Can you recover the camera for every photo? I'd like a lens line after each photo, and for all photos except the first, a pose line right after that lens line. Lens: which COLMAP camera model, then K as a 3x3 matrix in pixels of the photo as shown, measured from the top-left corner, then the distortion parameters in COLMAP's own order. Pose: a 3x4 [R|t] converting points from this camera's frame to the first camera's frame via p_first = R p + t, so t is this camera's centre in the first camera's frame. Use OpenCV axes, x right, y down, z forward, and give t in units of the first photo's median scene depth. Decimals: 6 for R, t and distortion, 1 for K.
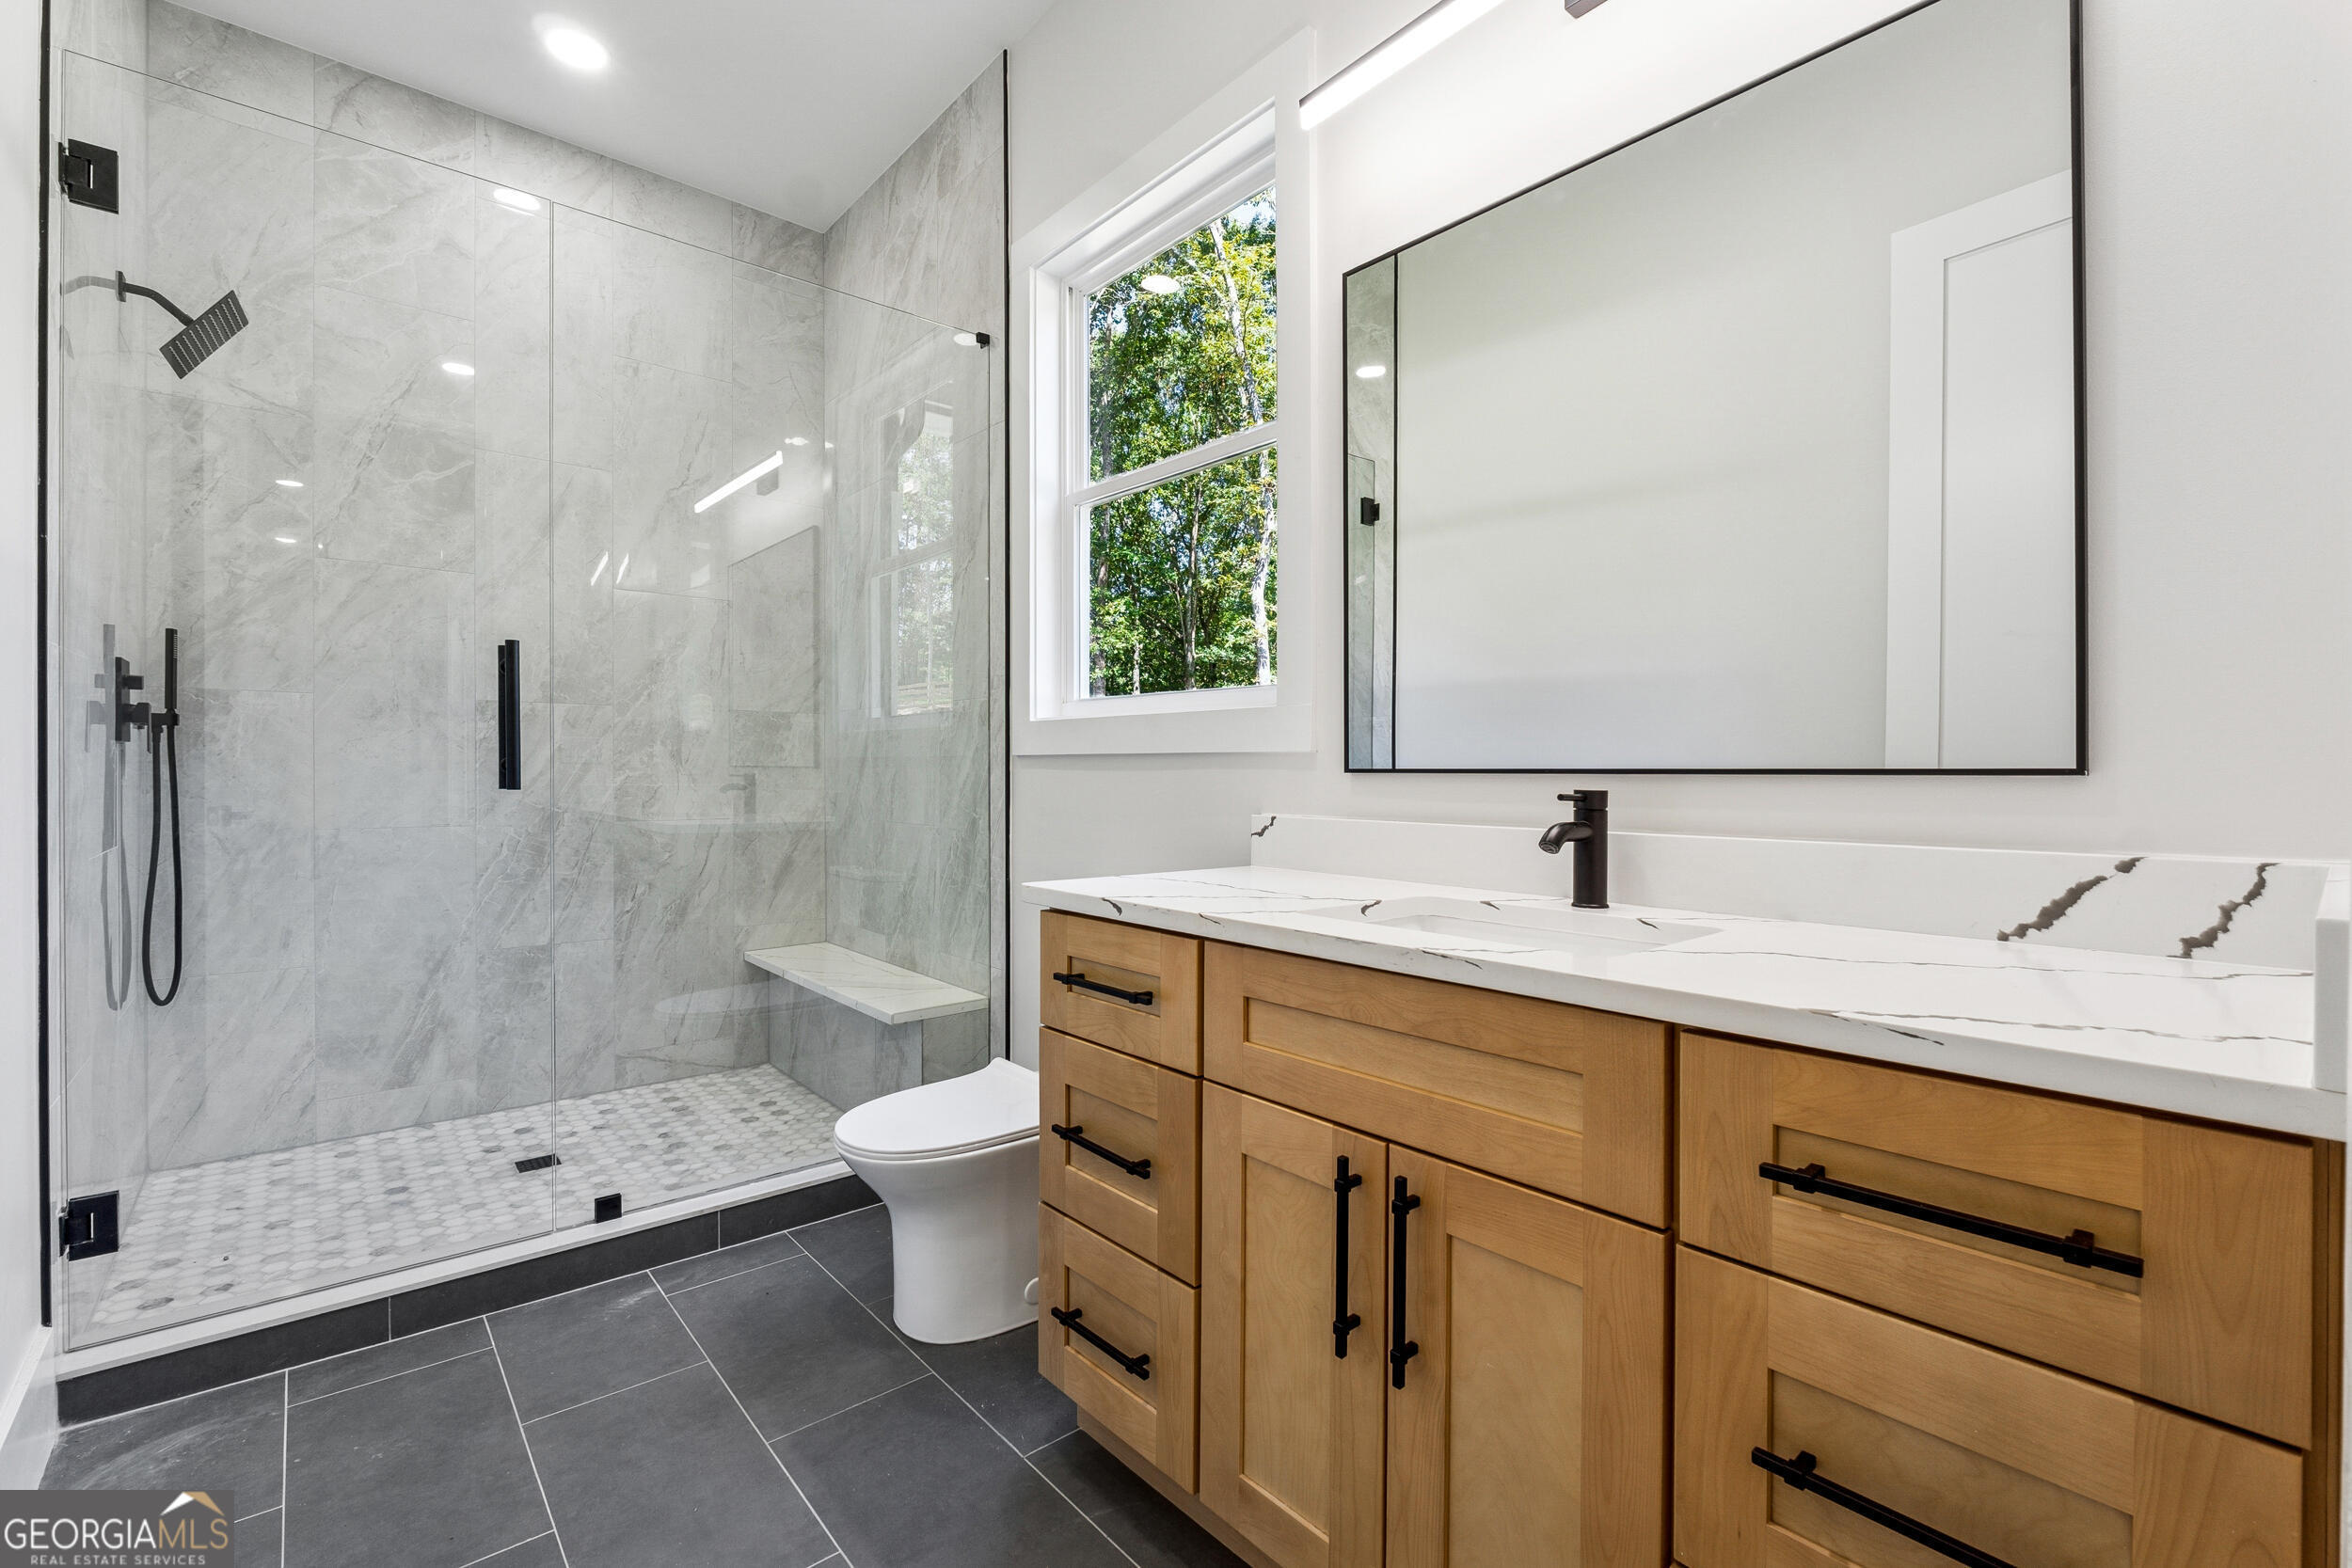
lens RADIAL K [[999.2, 0, 1162.2], [0, 999.2, 779.3], [0, 0, 1]] dist [-0.003706, -0.000171]
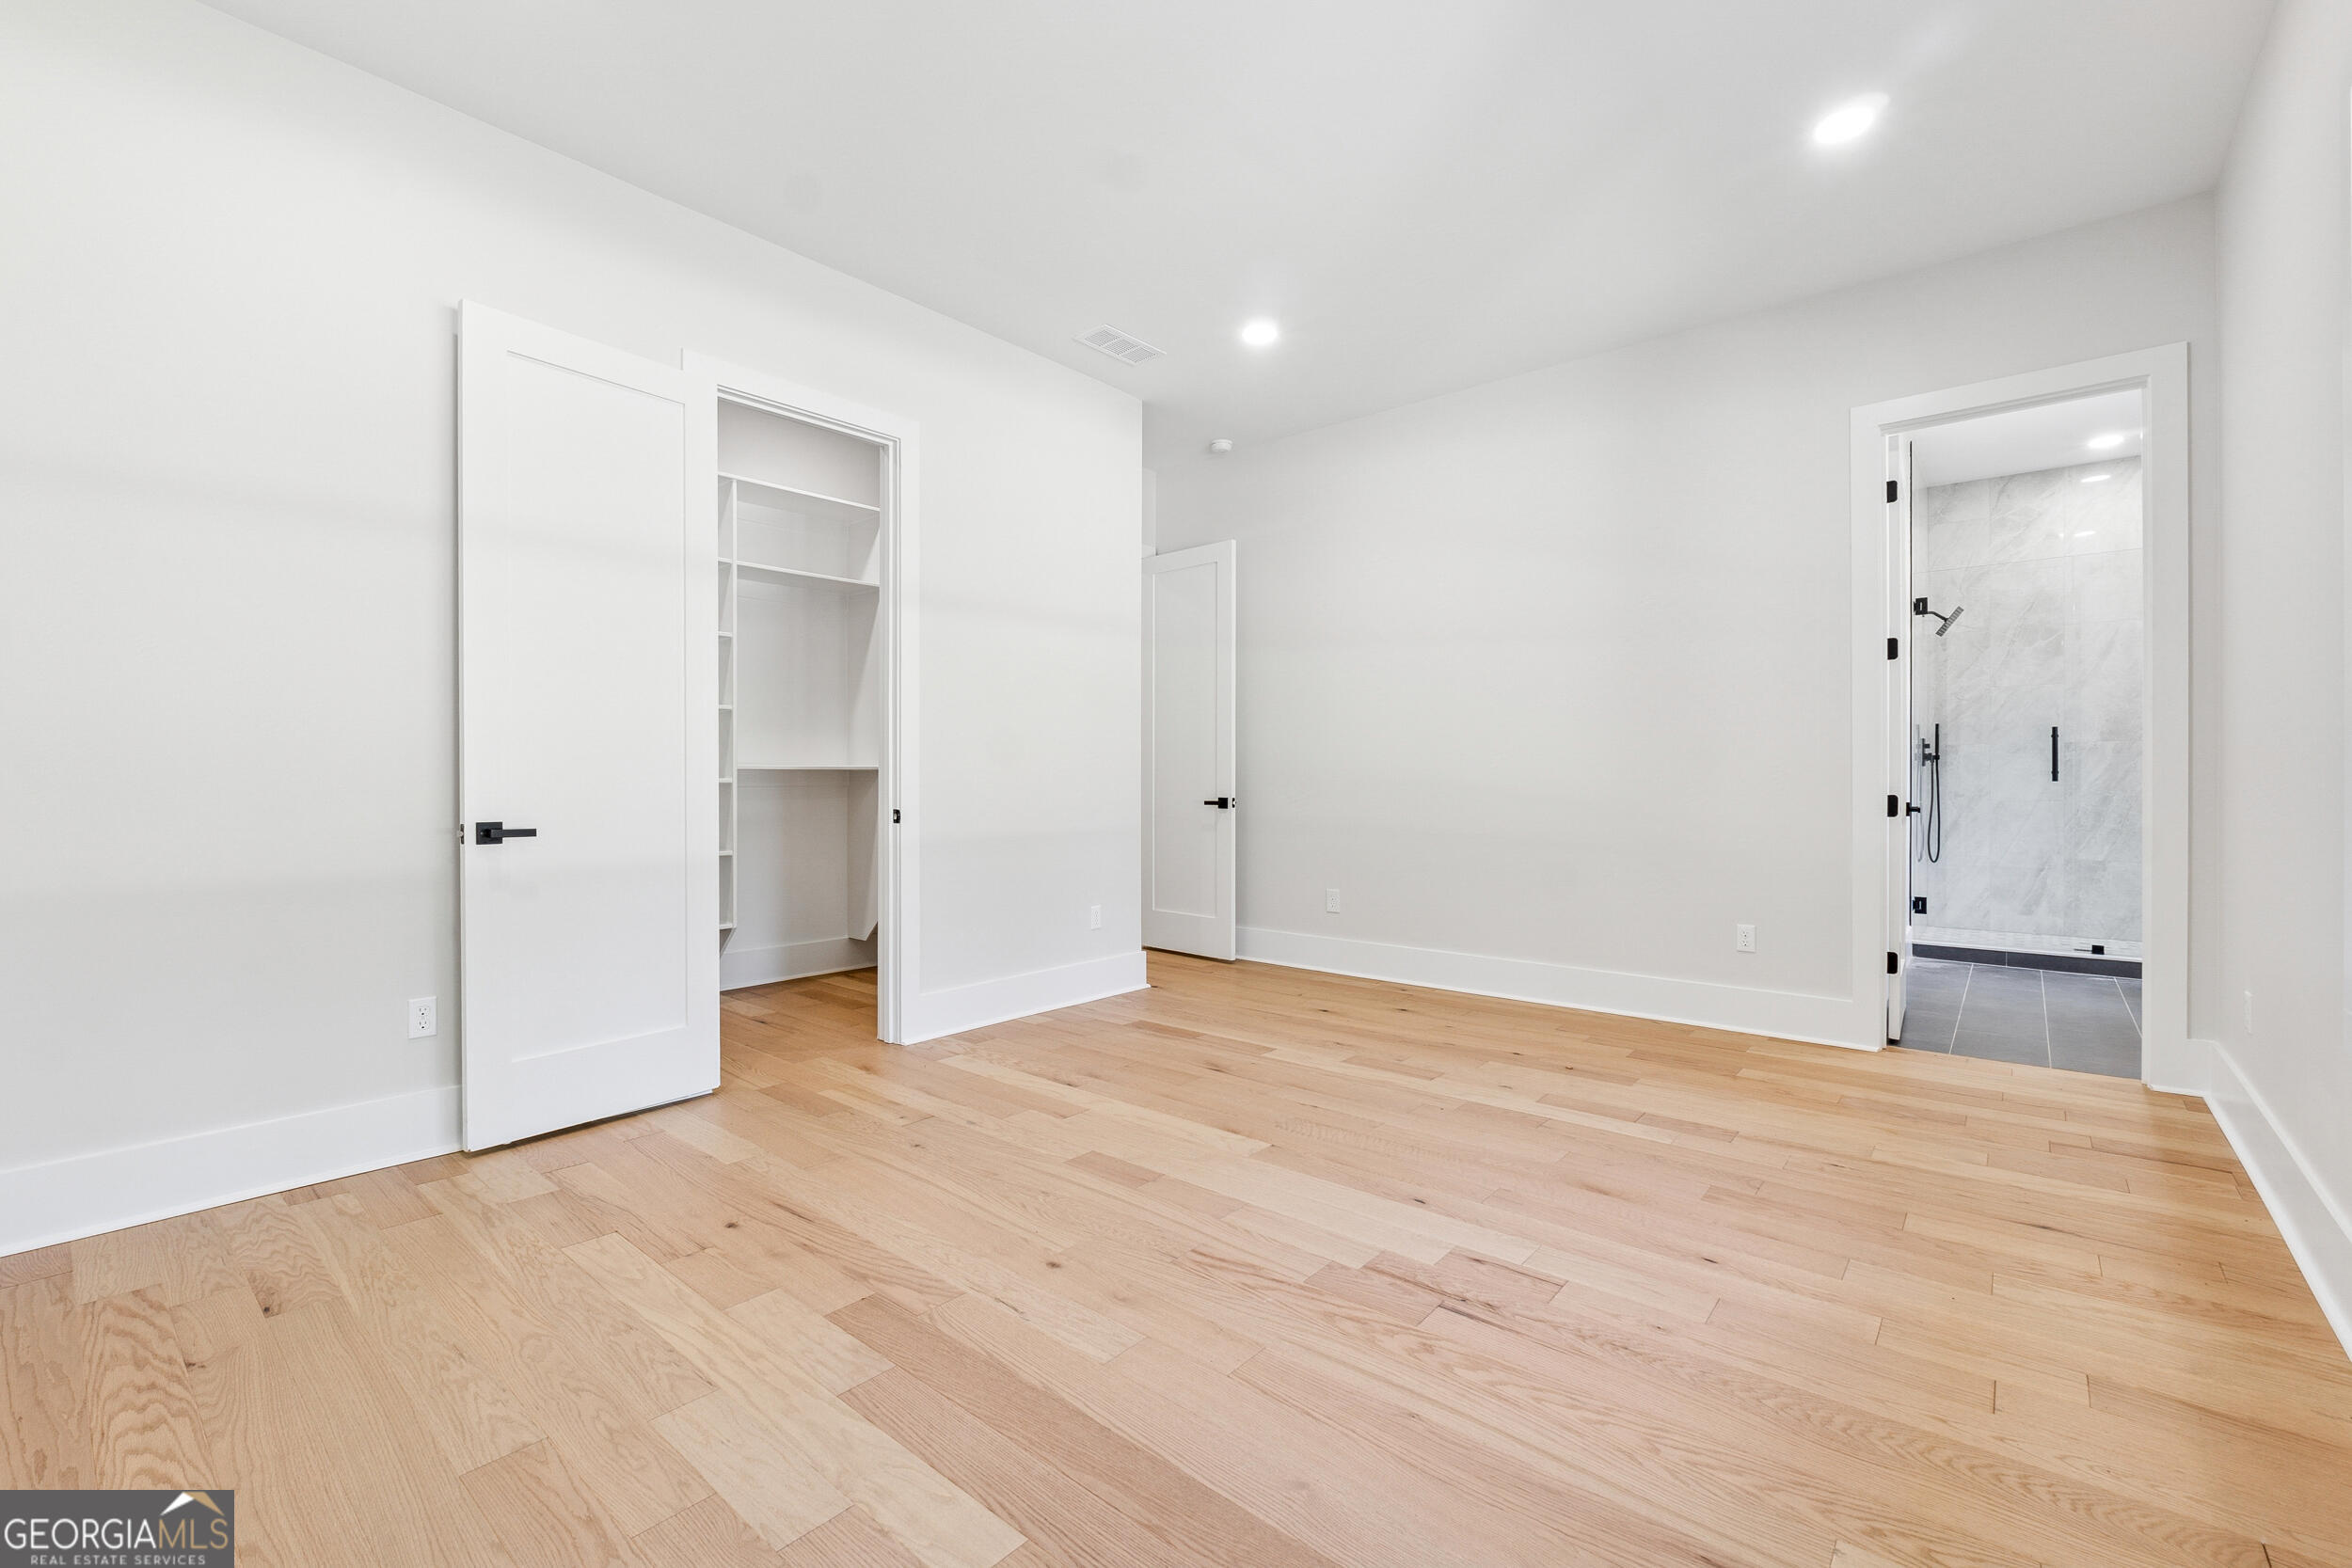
lens RADIAL K [[999.2, 0, 1171.3], [0, 999.2, 780.9], [0, 0, 1]] dist [-0.003706, -0.000171]
pose [[0.151448, -0.002680, -0.988462, 1.220175], [-0.005828, 0.999977, -0.003604, 0.023643], [0.988448, 0.006306, 0.151429, -1.309561]]
